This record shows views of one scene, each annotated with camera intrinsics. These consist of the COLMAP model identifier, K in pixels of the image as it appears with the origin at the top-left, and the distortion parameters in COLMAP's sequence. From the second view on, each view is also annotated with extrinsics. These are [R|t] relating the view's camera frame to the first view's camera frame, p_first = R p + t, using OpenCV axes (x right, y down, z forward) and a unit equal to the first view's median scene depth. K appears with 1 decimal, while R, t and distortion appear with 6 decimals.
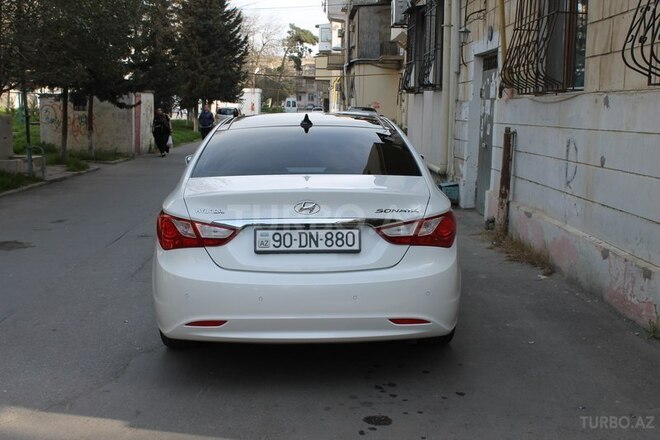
lens RADIAL K [[749.7, 0, 330.0], [0, 749.7, 220.0], [0, 0, 1]] dist [0.000478, -0.000557]
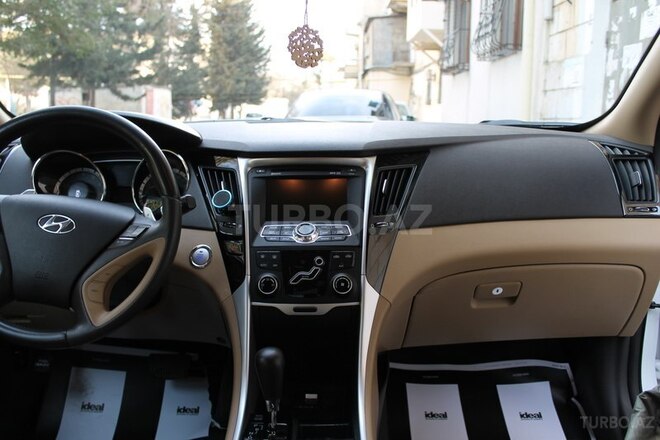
lens RADIAL K [[605.7, 0, 330.0], [0, 605.7, 220.0], [0, 0, 1]] dist [-0.005960, -0.007296]
pose [[0.999696, 0.003596, -0.024394, -0.002077], [-0.003125, 0.999809, 0.019297, -0.007436], [0.024459, -0.019215, 0.999516, 0.114981]]
